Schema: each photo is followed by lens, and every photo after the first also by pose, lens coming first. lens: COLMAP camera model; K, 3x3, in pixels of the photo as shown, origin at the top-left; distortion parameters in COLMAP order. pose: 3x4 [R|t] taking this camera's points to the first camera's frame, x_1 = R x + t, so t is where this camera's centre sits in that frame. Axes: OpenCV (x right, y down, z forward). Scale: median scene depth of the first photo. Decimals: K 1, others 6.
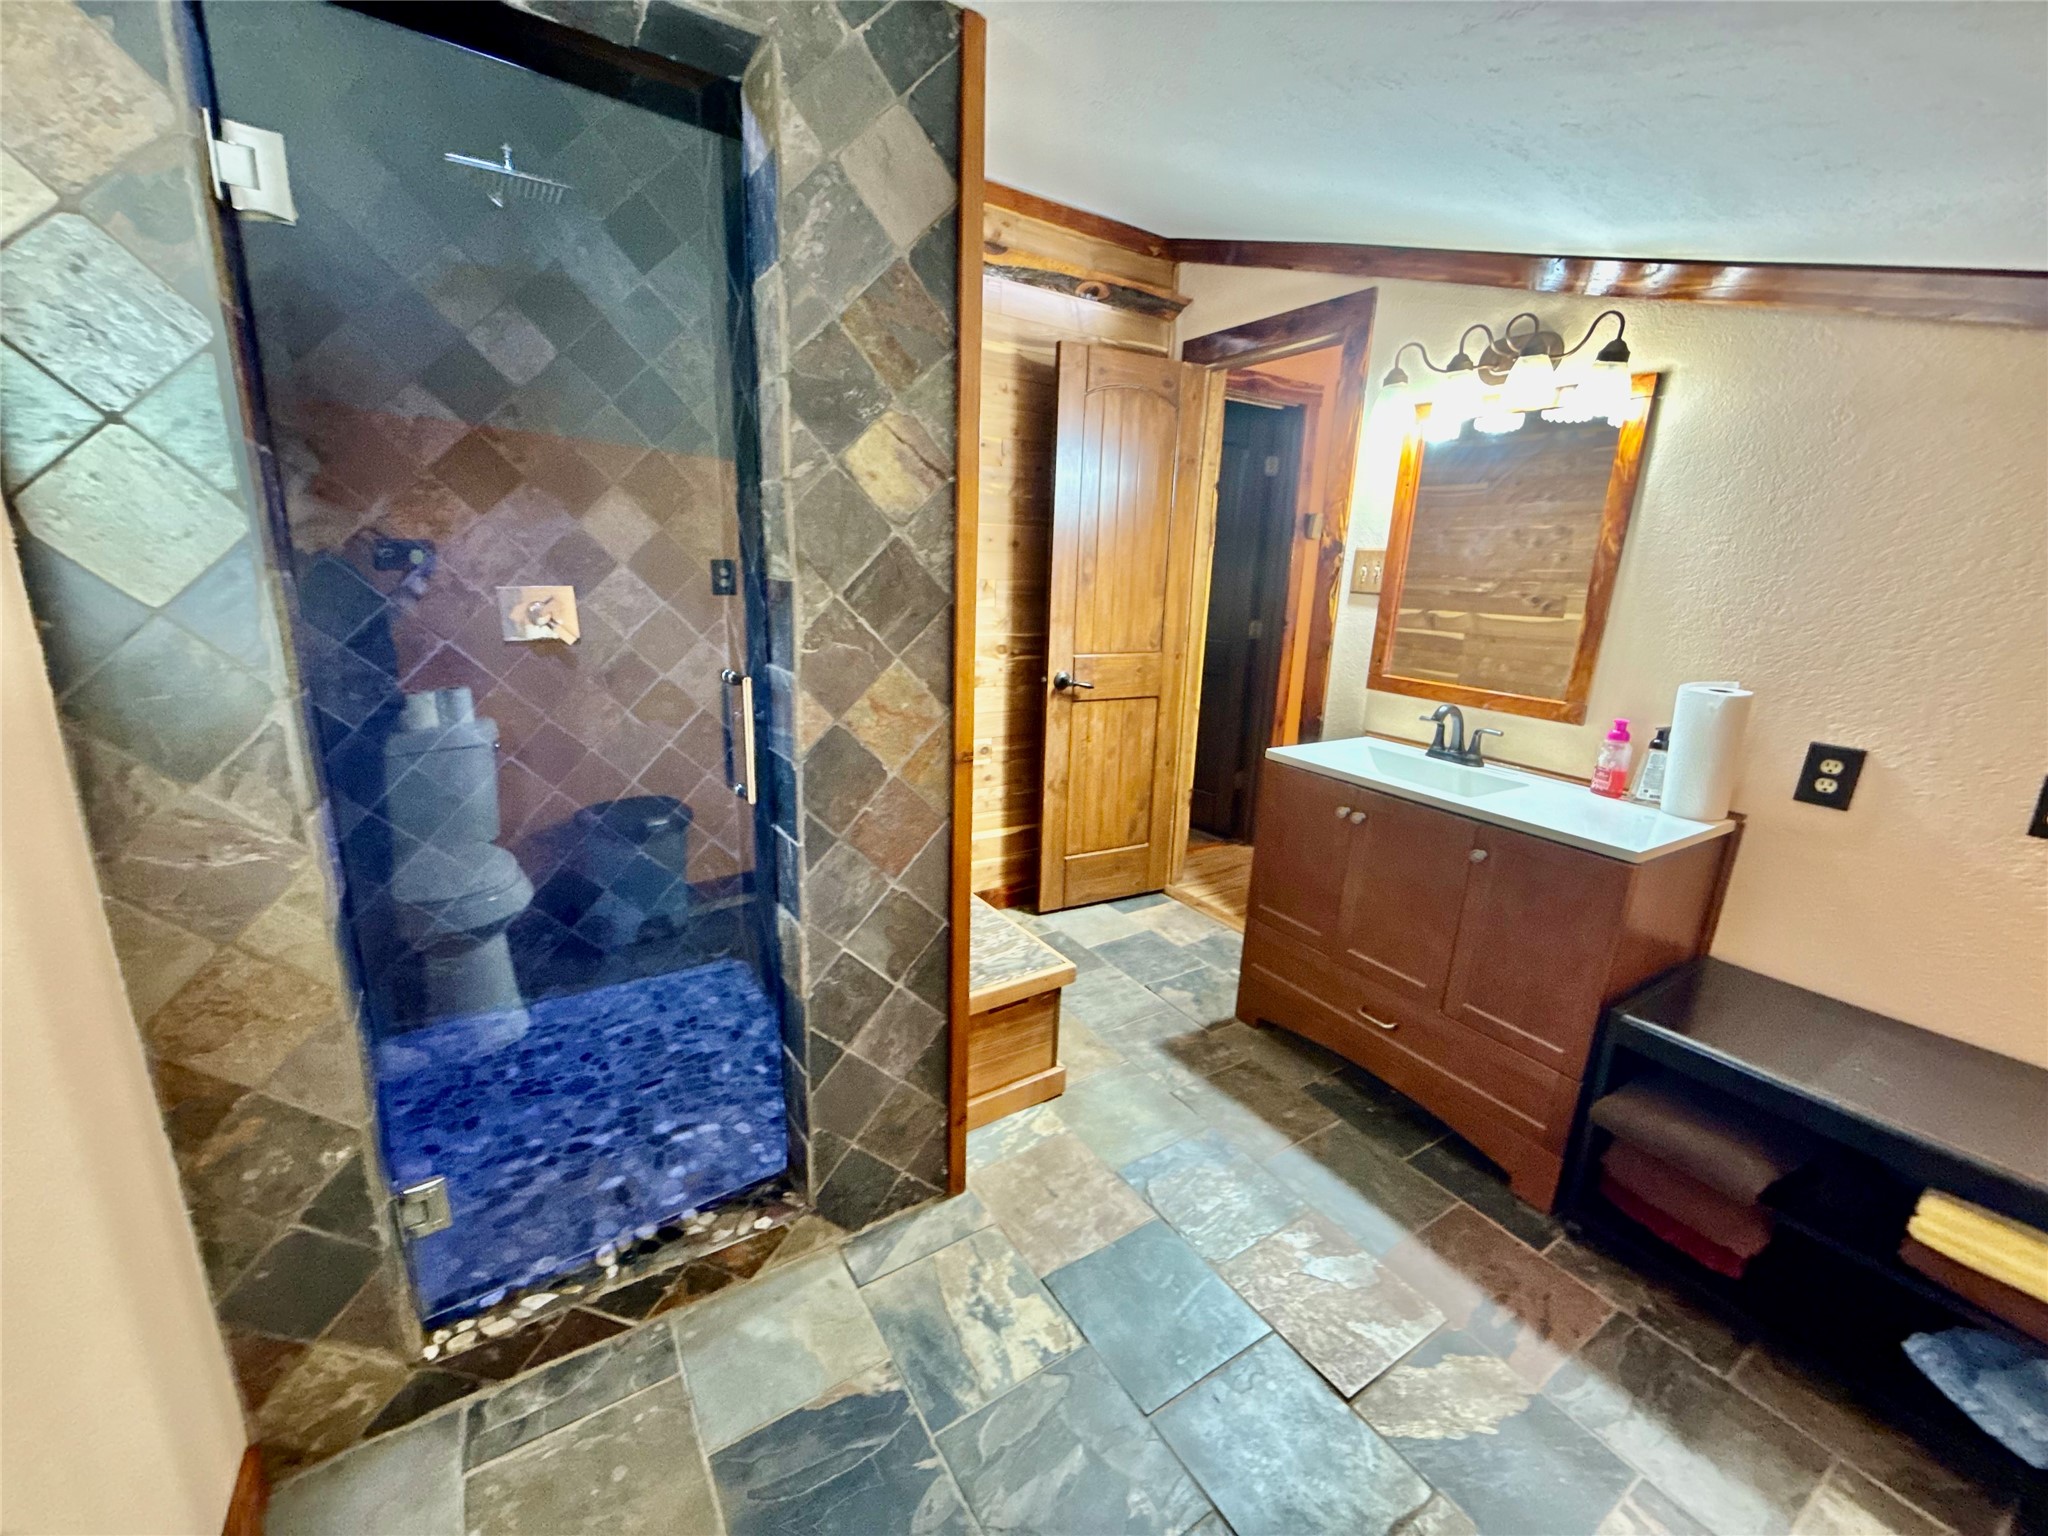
lens RADIAL K [[818.7, 0, 1022.1], [0, 818.7, 763.5], [0, 0, 1]] dist [-0.003690, 0.000185]
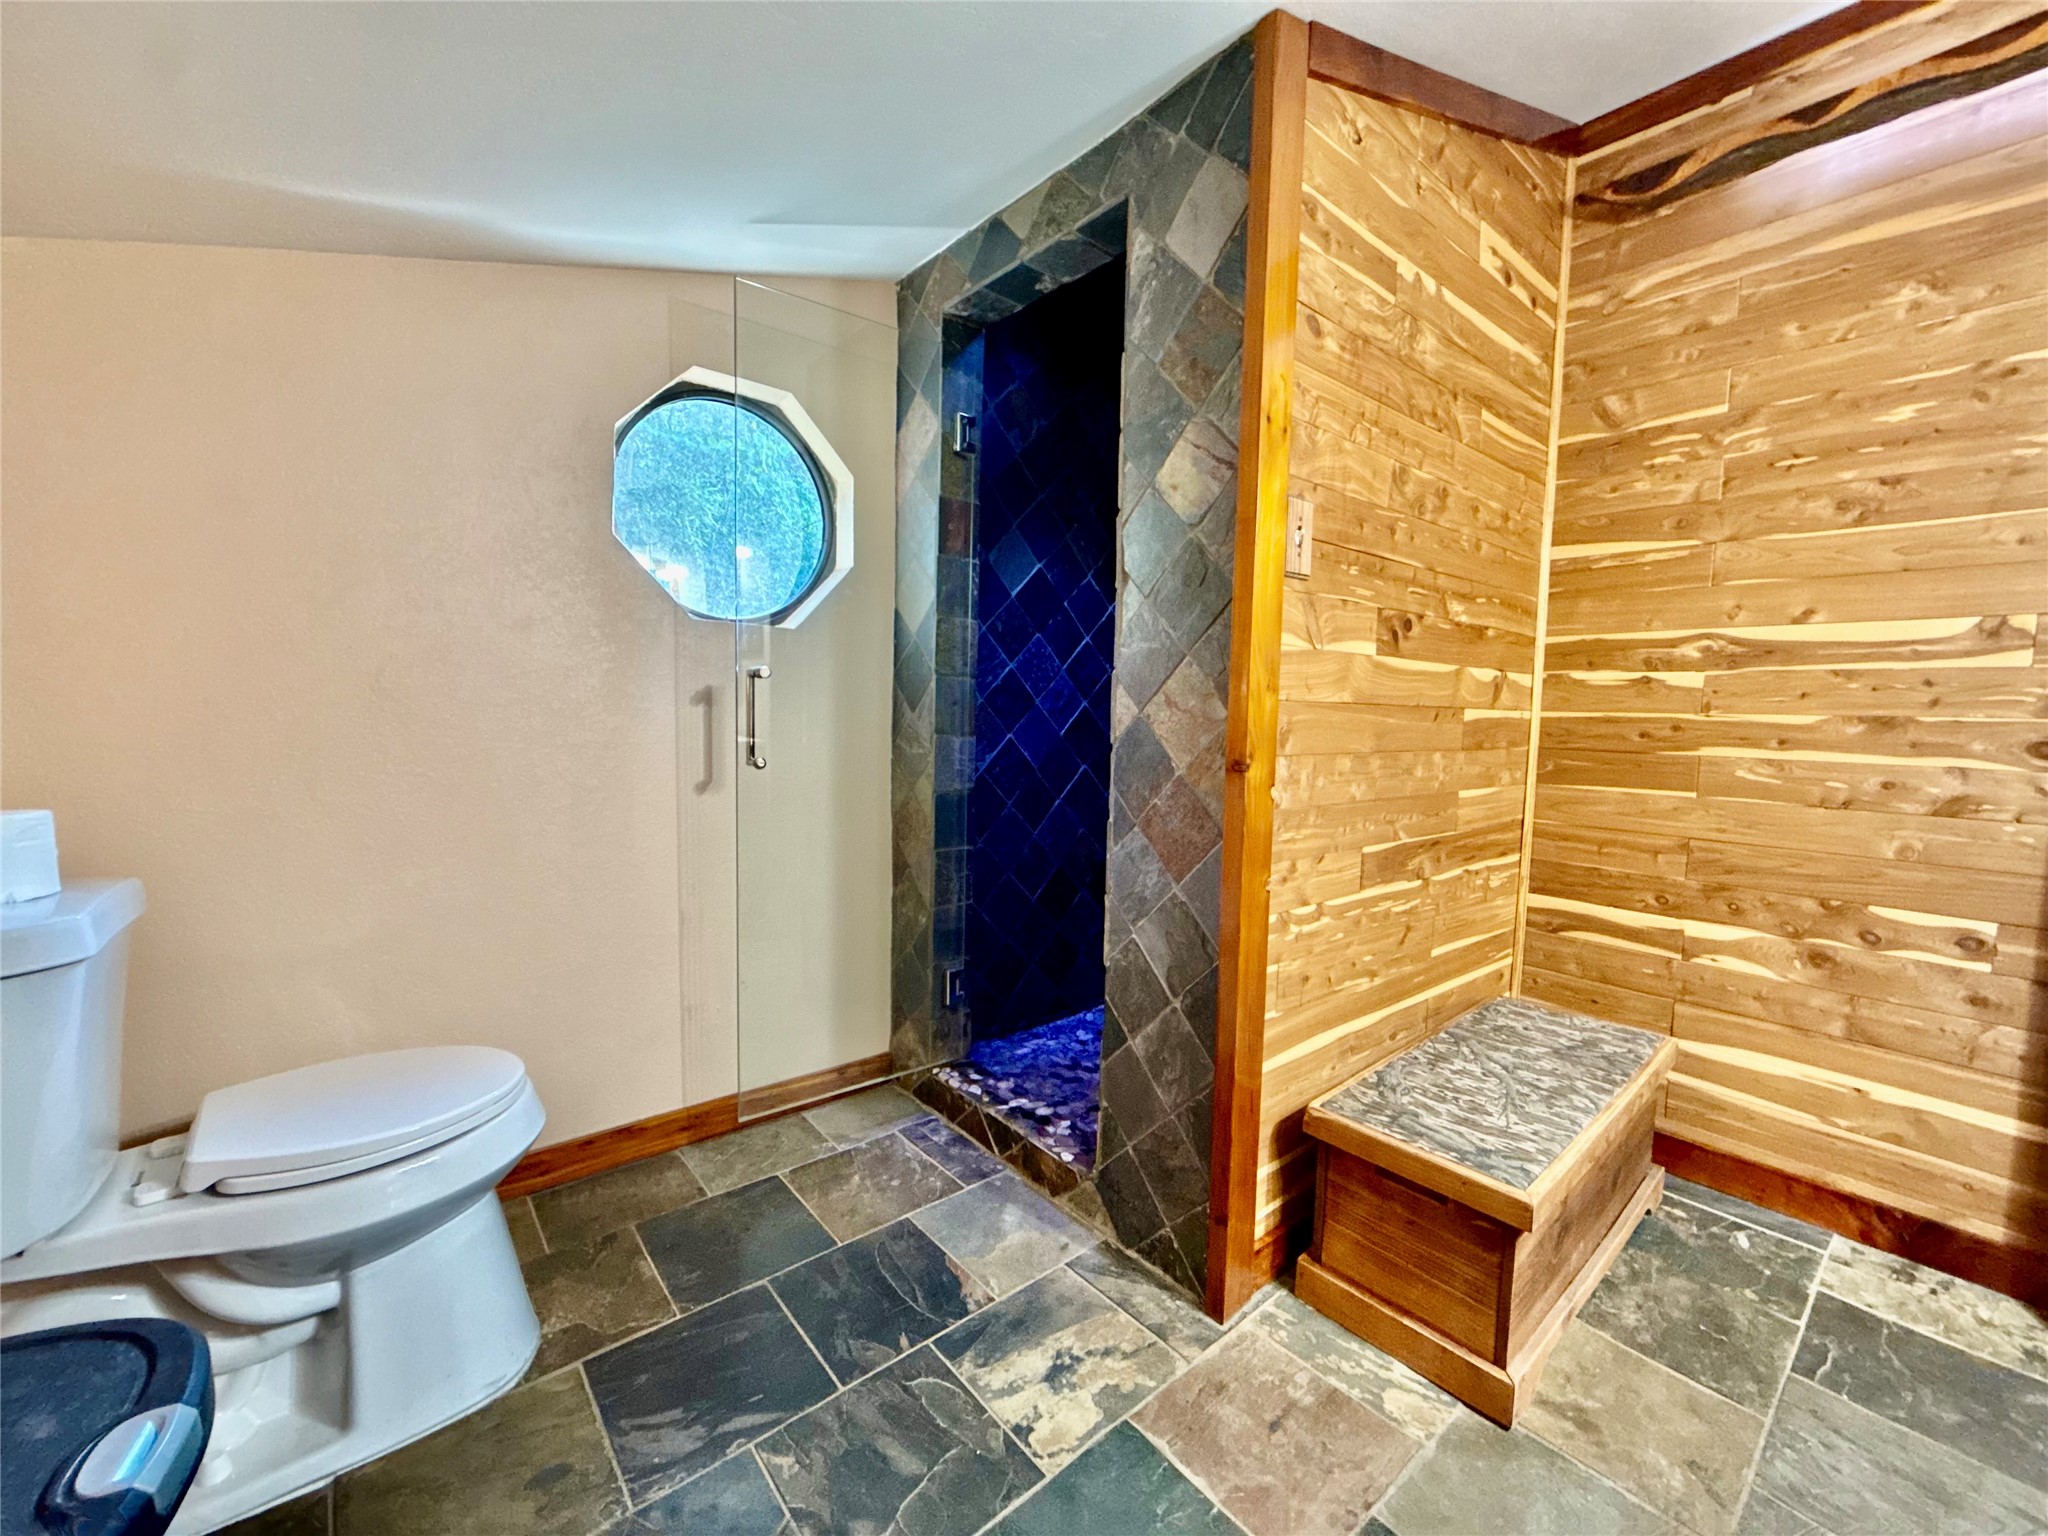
lens RADIAL K [[818.7, 0, 1018.1], [0, 818.7, 772.0], [0, 0, 1]] dist [-0.003690, 0.000185]
pose [[0.109497, 0.043742, -0.993024, 0.838561], [-0.254482, 0.966968, 0.014533, 0.049739], [0.960859, 0.251116, 0.117011, 0.717049]]
